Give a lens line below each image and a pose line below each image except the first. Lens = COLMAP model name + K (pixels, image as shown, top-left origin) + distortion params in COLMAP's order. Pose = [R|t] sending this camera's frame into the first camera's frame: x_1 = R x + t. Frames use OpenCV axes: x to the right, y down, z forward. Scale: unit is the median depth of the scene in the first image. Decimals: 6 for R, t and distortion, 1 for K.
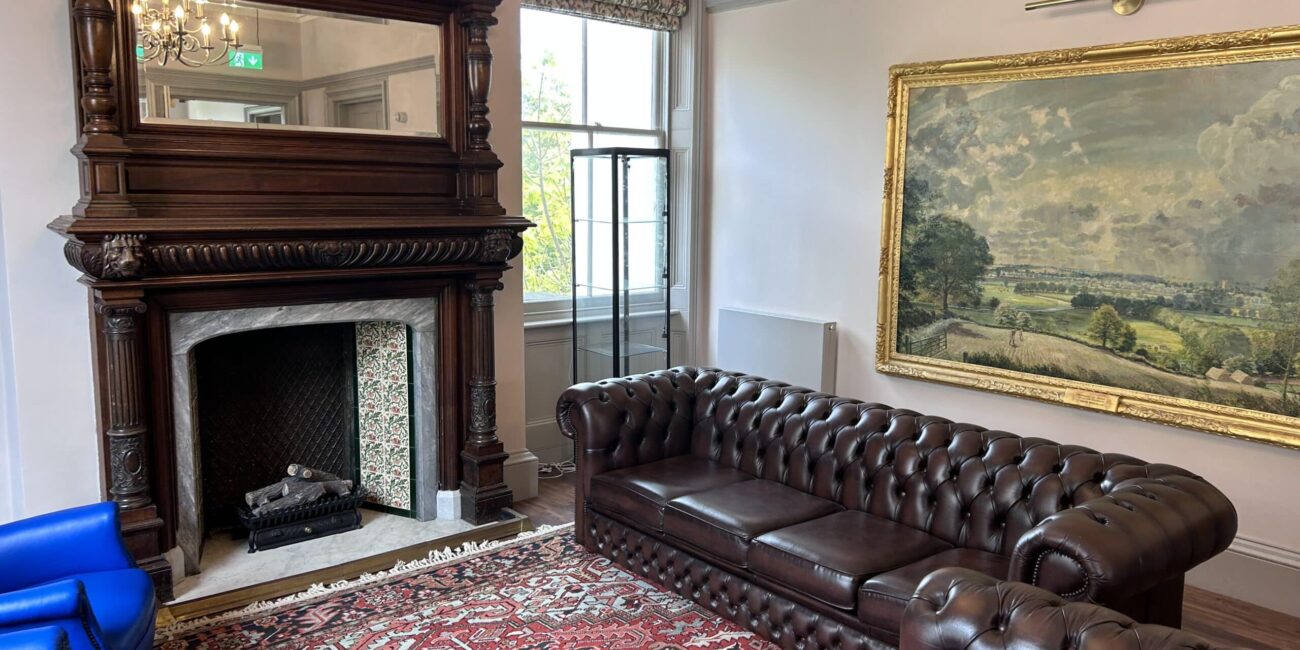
lens RADIAL K [[983.8, 0, 664.7], [0, 983.8, 323.8], [0, 0, 1]] dist [0.043278, -0.069185]
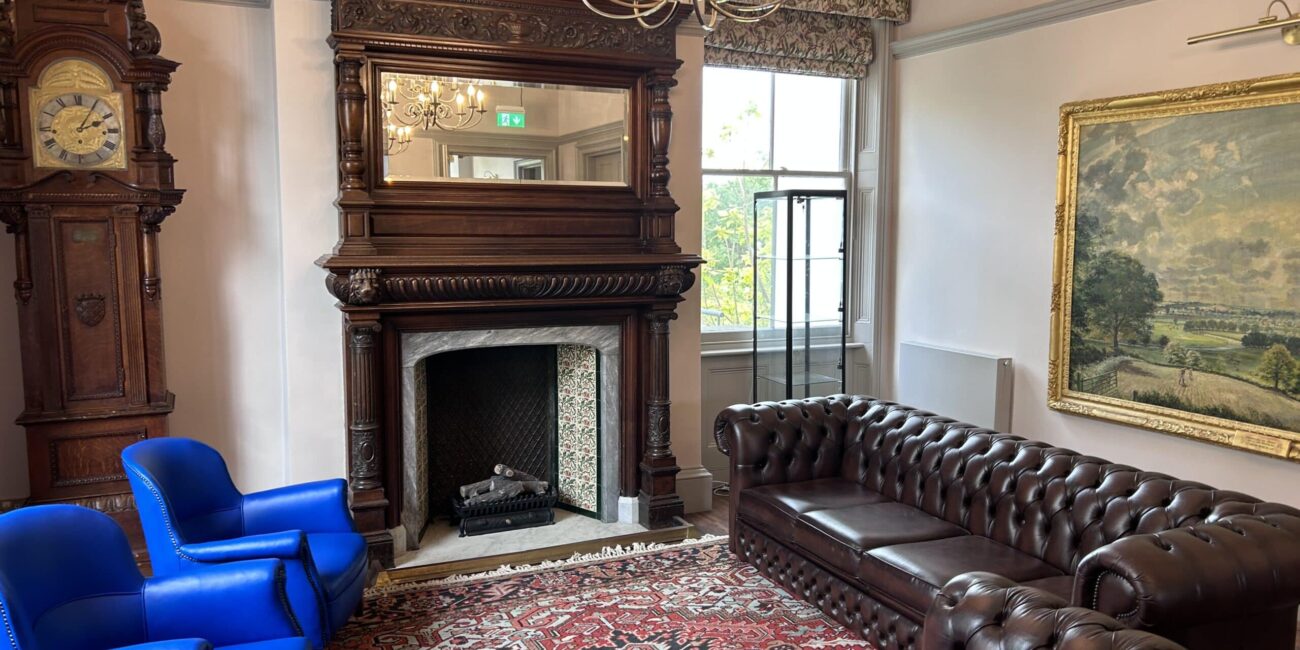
lens RADIAL K [[983.8, 0, 656.1], [0, 983.8, 324.8], [0, 0, 1]] dist [0.043278, -0.069185]
pose [[0.960590, 0.016884, -0.277456, 0.132666], [-0.027622, 0.999011, -0.034839, 0.012013], [0.276594, 0.041130, 0.960106, -0.084656]]
